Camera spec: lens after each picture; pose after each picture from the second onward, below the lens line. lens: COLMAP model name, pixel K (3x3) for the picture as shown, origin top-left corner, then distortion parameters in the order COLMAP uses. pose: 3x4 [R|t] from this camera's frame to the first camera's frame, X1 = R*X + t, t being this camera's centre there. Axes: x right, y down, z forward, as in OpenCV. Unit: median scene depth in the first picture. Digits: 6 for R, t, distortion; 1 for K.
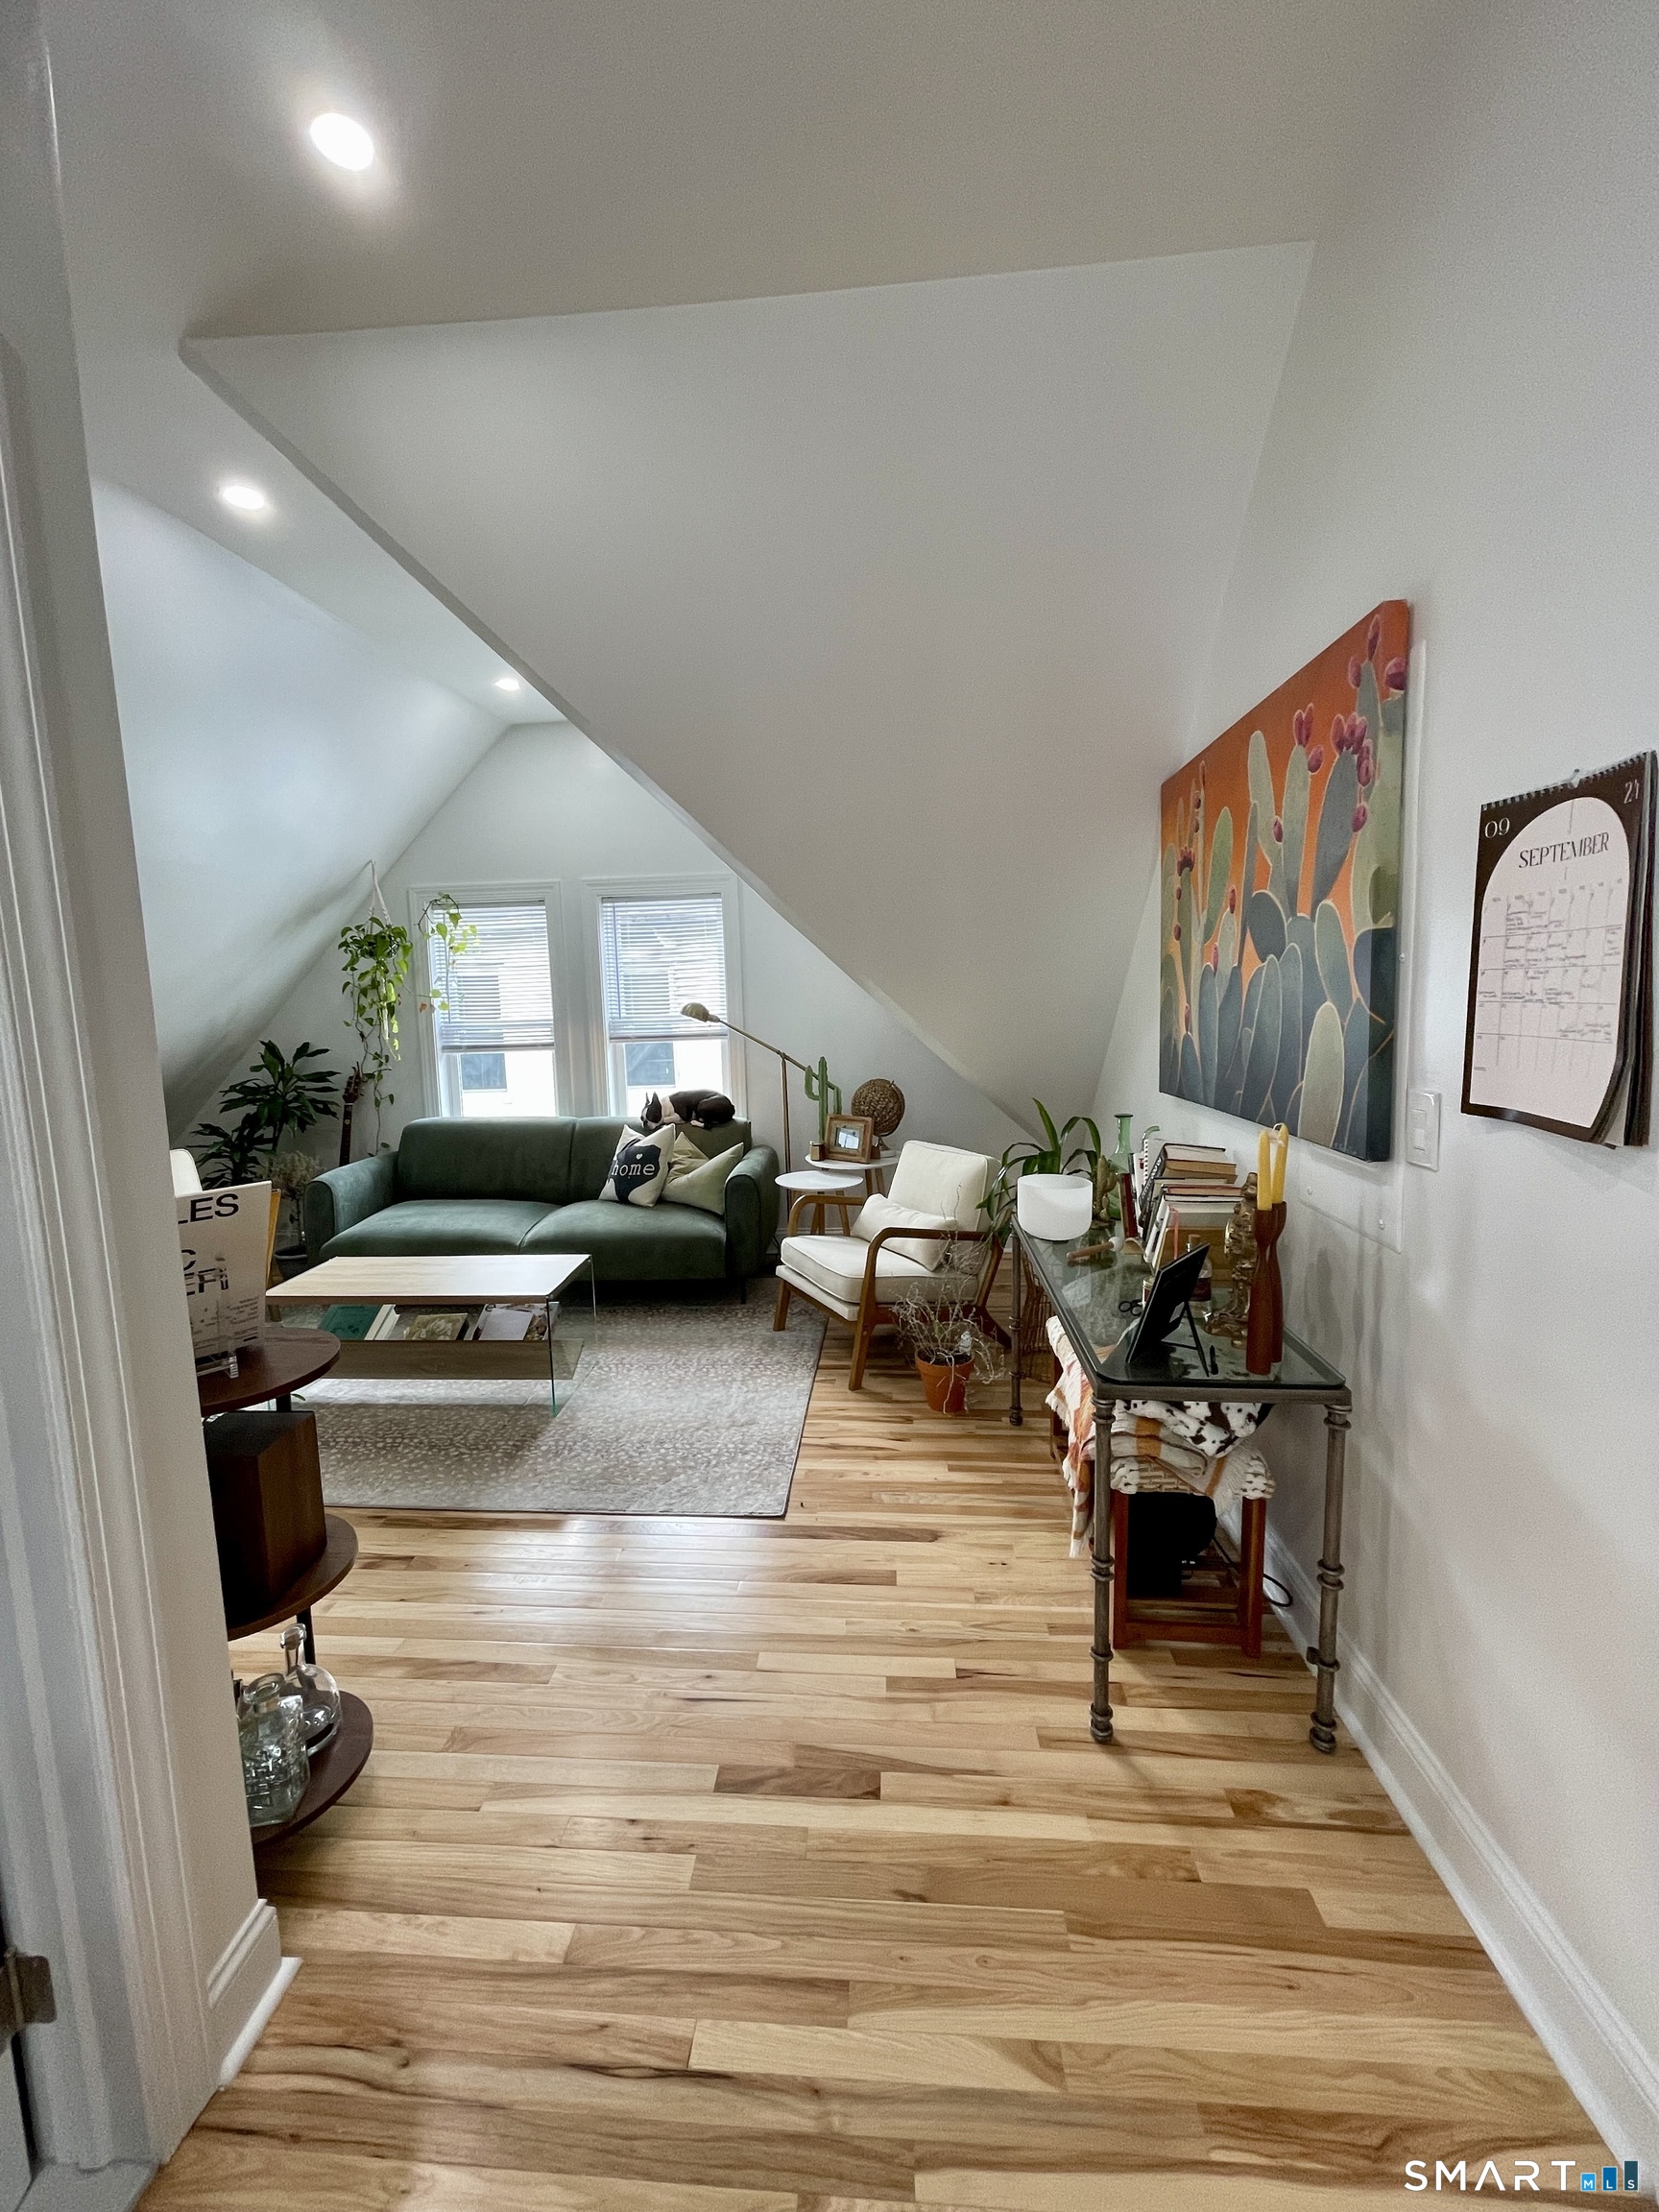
lens RADIAL K [[888.9, 0, 830.5], [0, 888.9, 1100.1], [0, 0, 1]] dist [-0.002761, -0.000166]
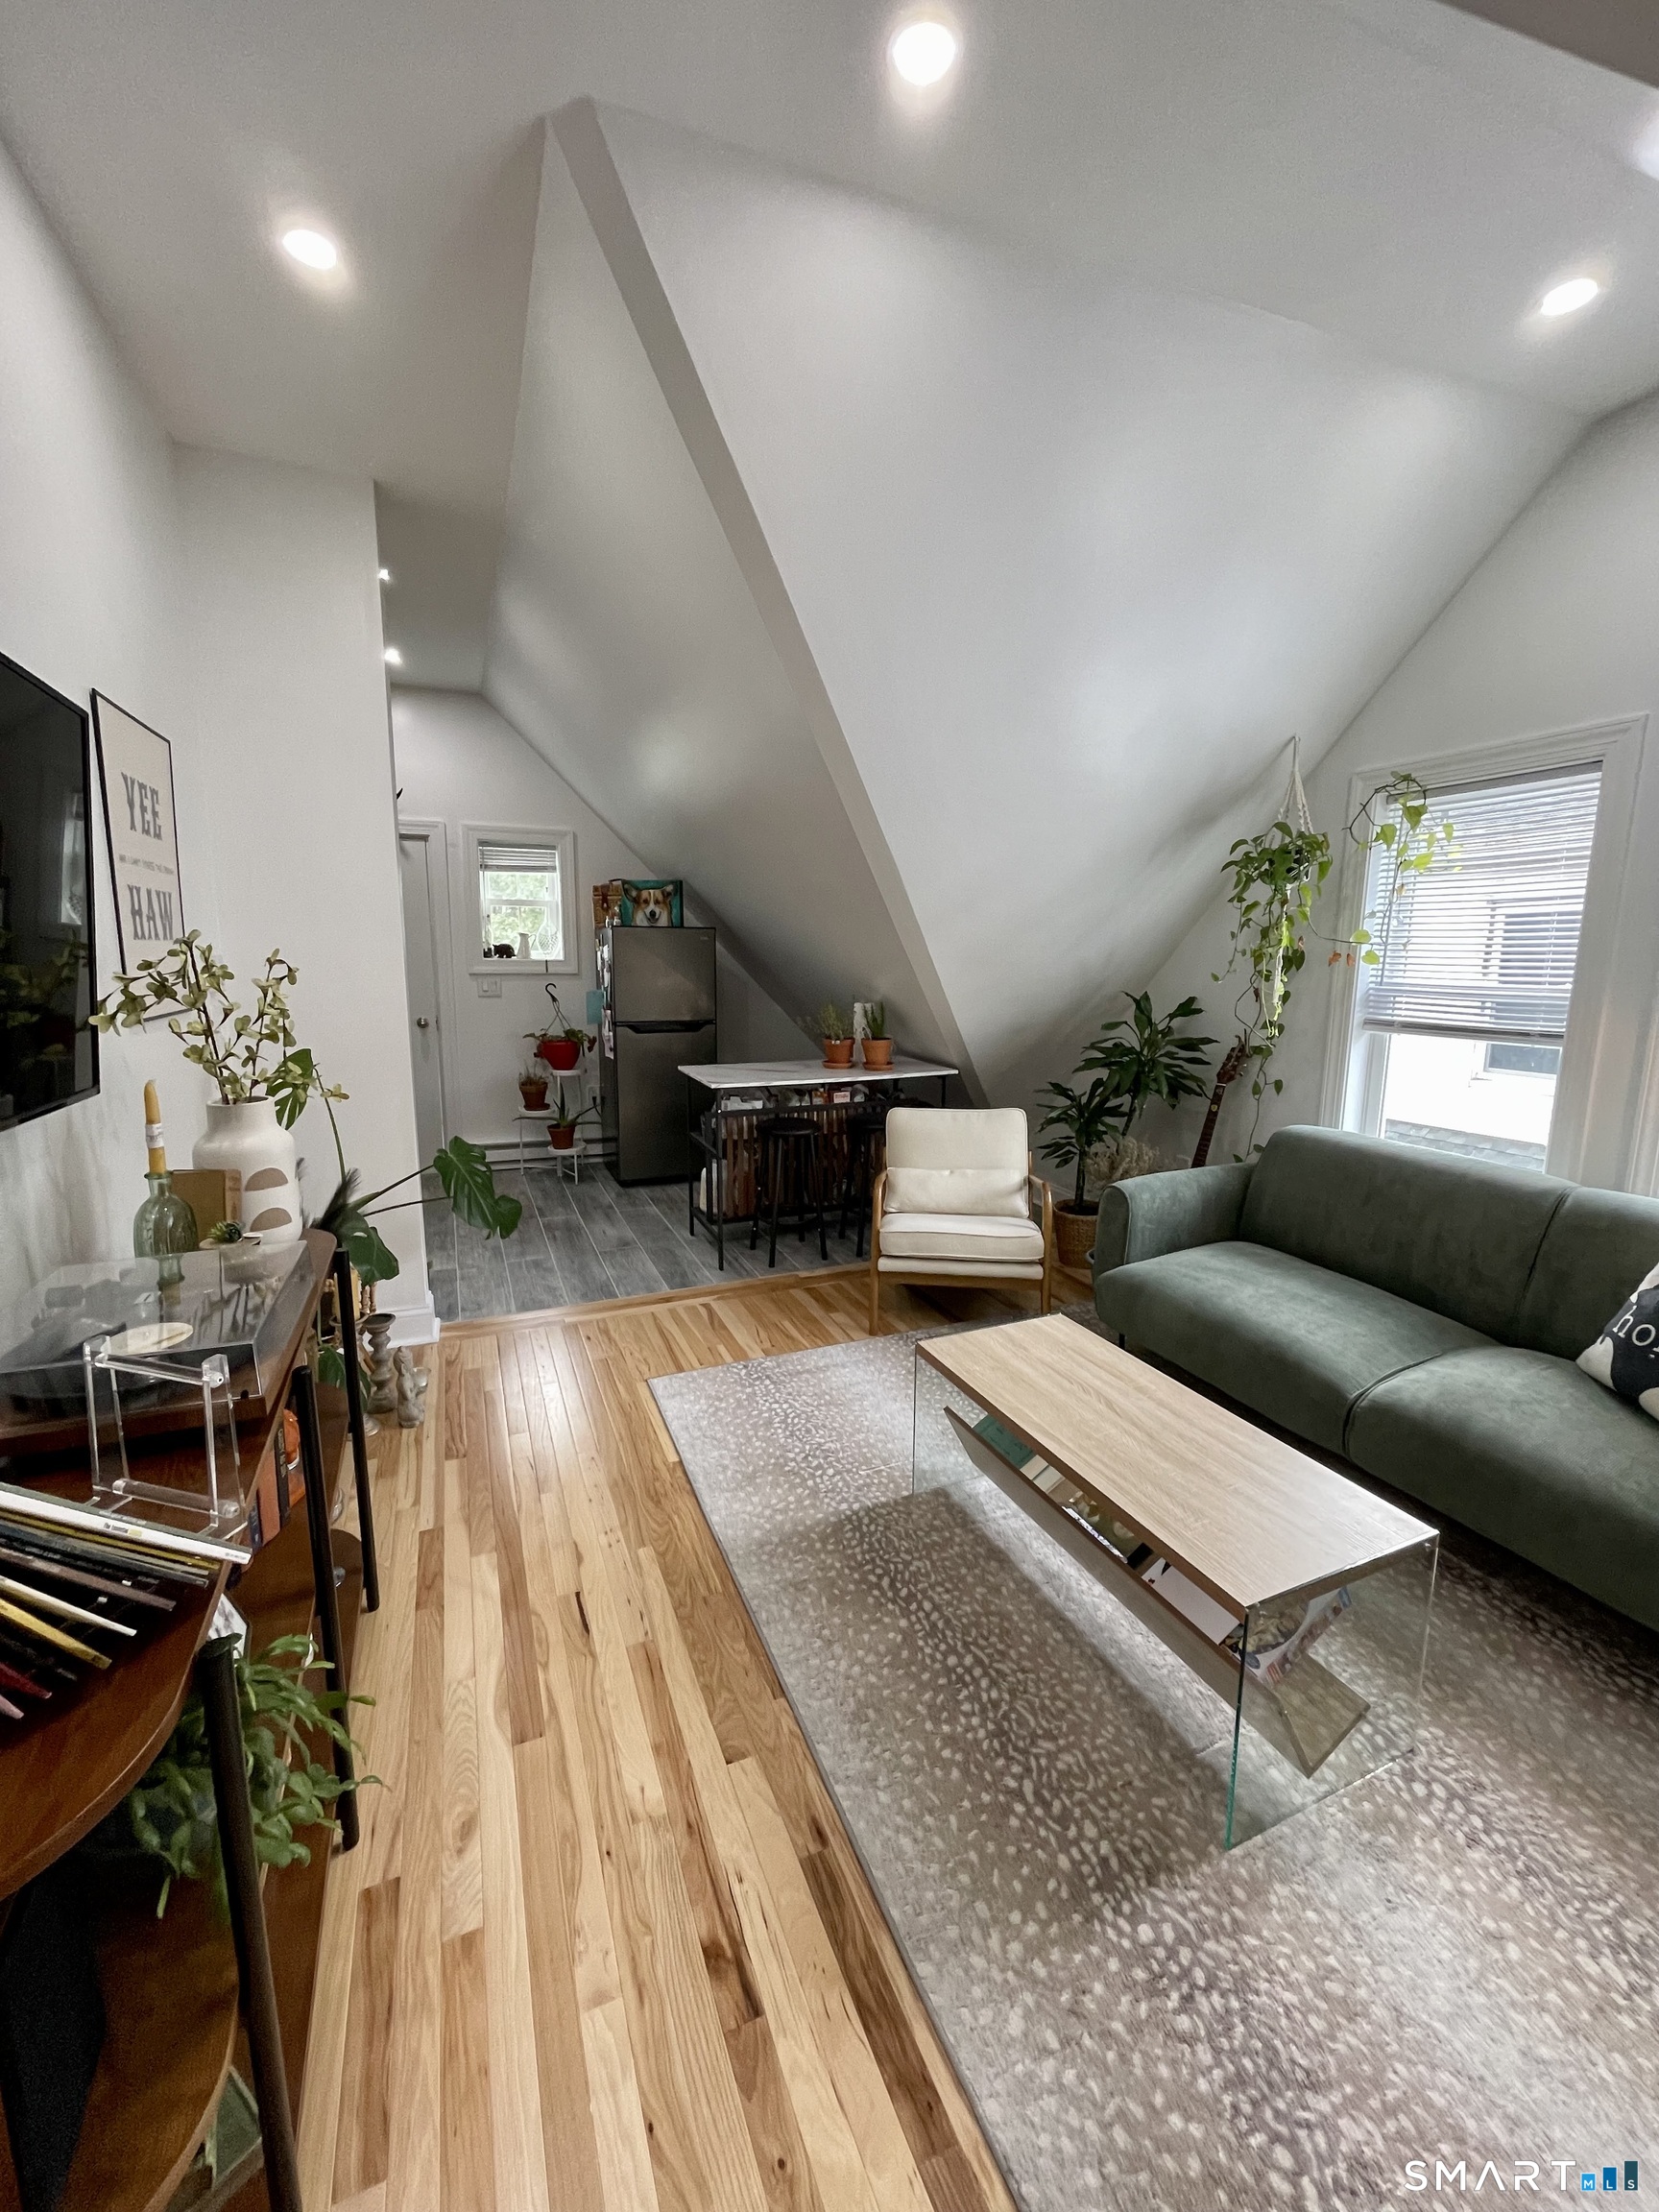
lens RADIAL K [[888.9, 0, 822.0], [0, 888.9, 1097.2], [0, 0, 1]] dist [-0.002761, -0.000166]
pose [[0.453154, 0.174070, -0.874272, -0.044853], [-0.119121, 0.983778, 0.134130, -0.049169], [0.883437, 0.043363, 0.466538, 0.389702]]
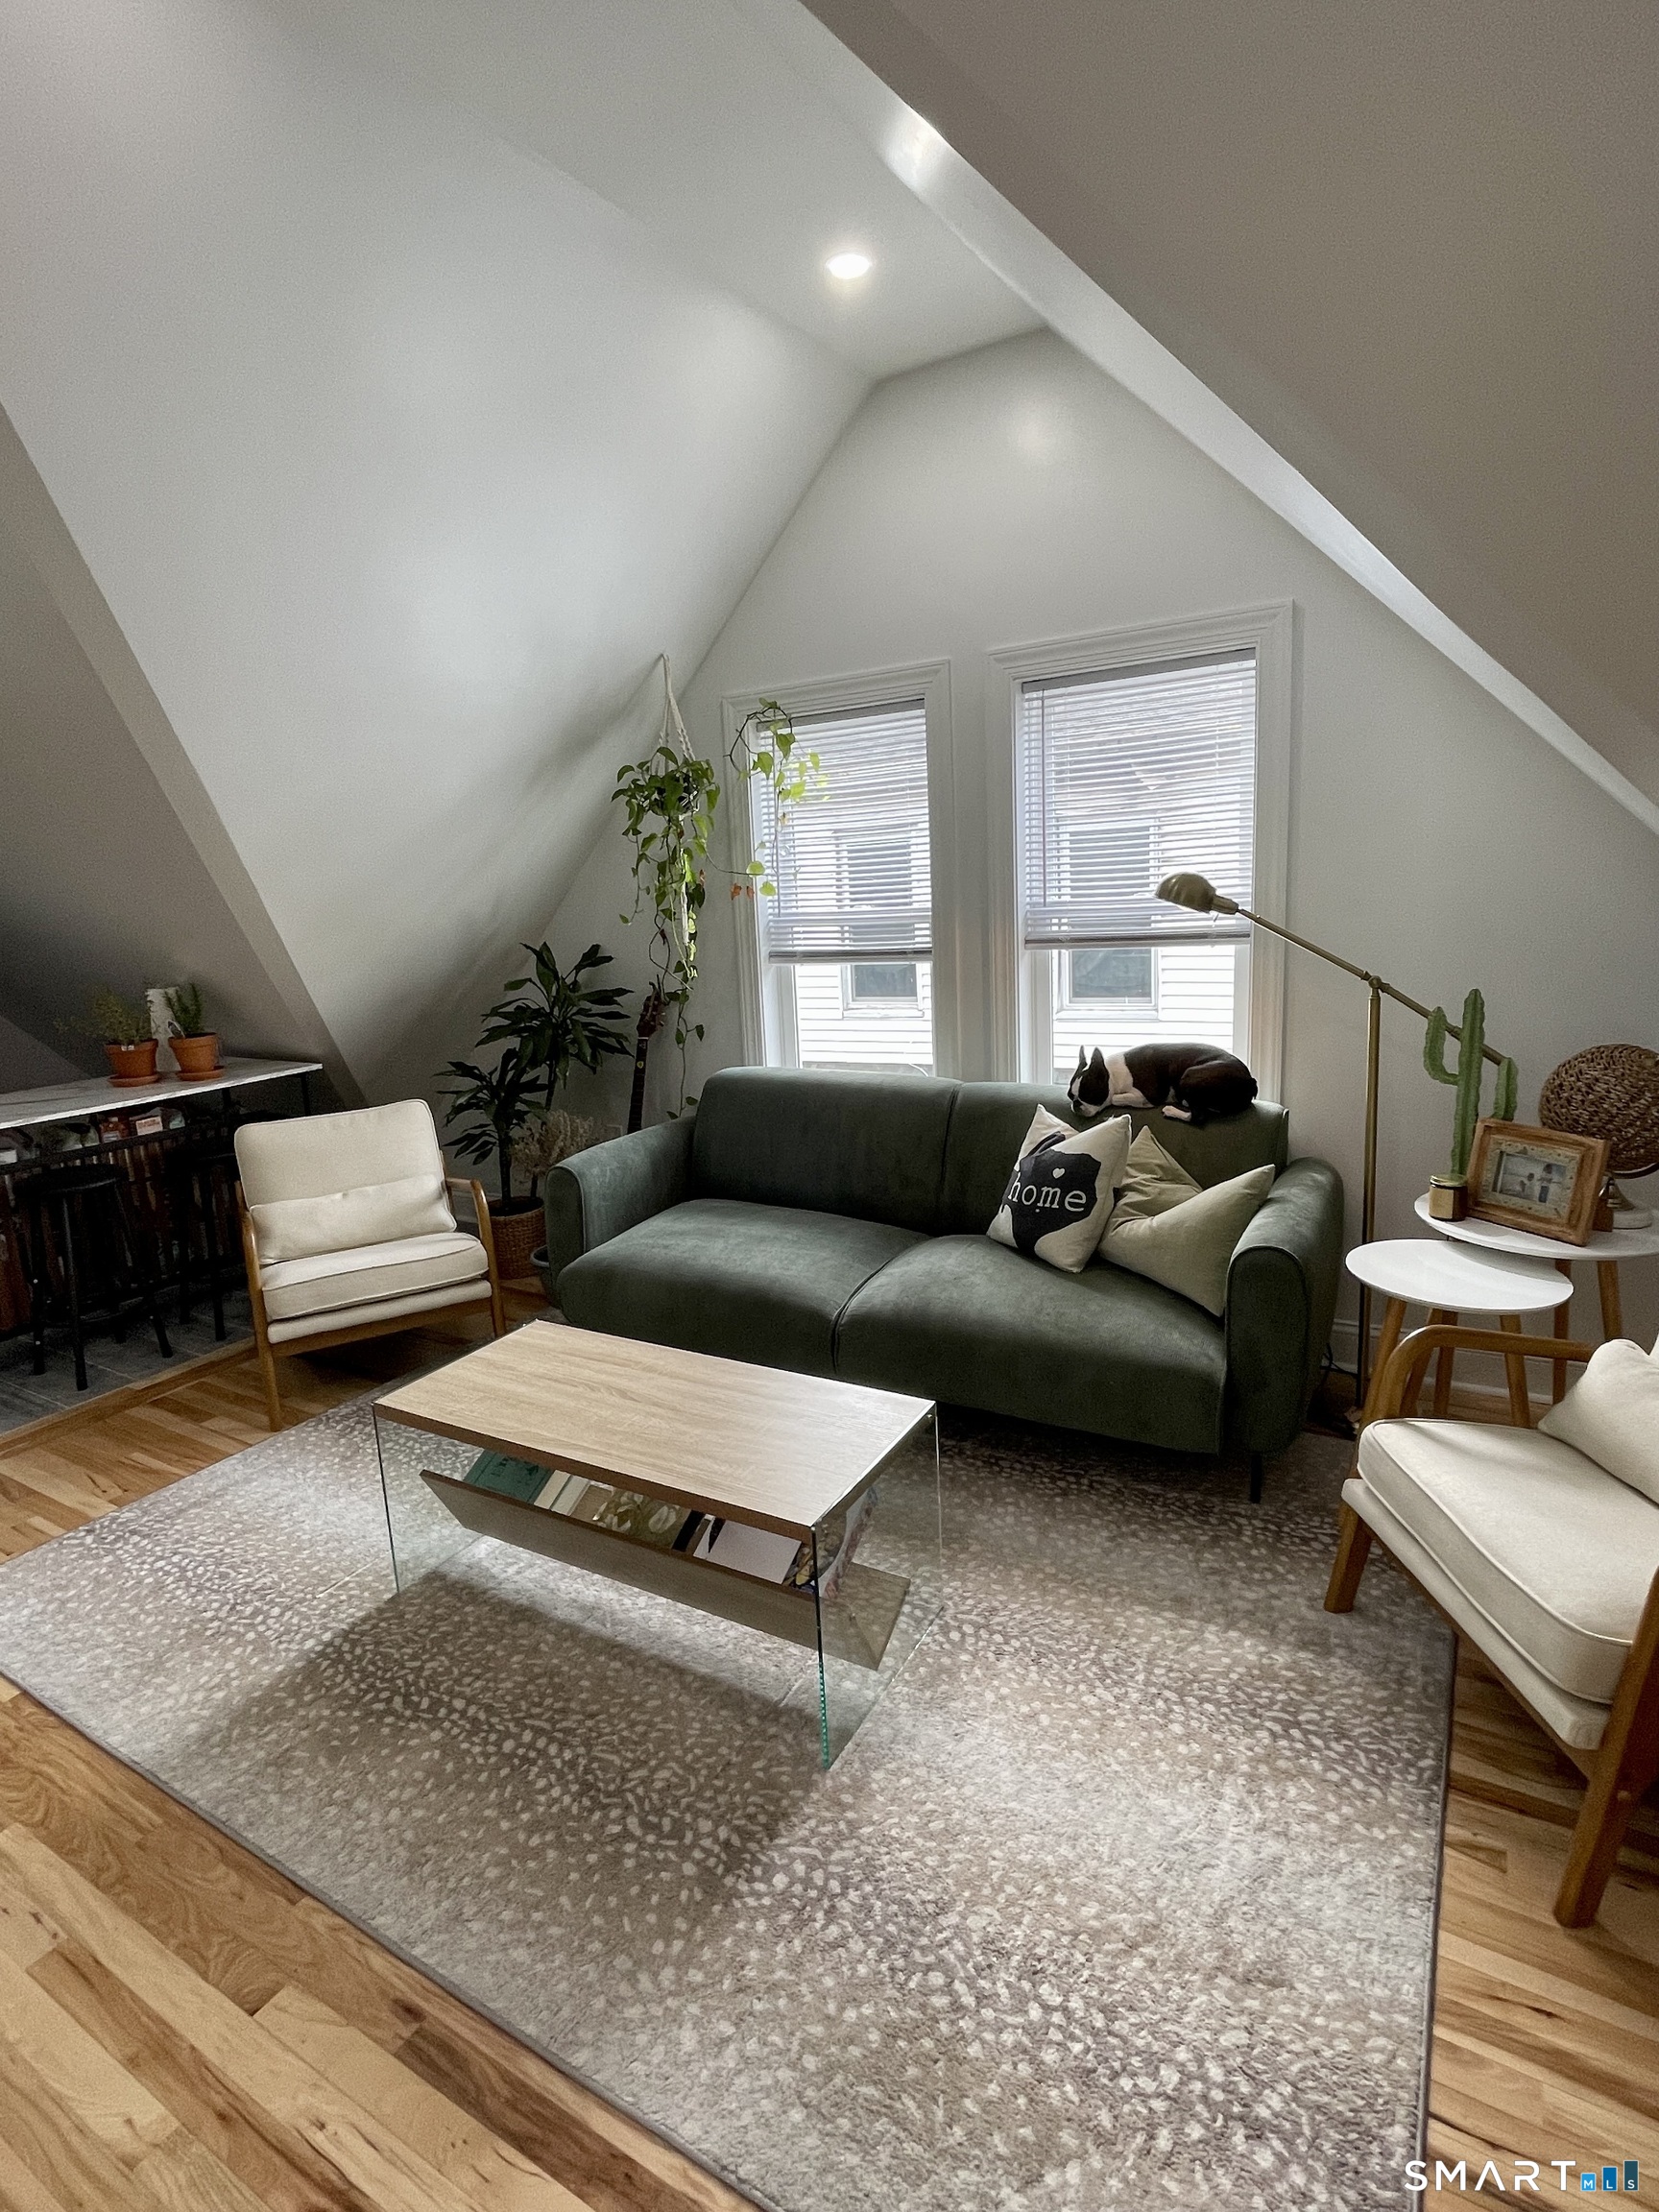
lens RADIAL K [[1107.4, 0, 825.2], [0, 1107.4, 1094.2], [0, 0, 1]] dist [-0.002446, 0.000376]
pose [[0.894657, 0.065595, -0.441912, -0.050302], [-0.027144, 0.995316, 0.092786, -0.037633], [0.445928, -0.071016, 0.892247, 0.339033]]
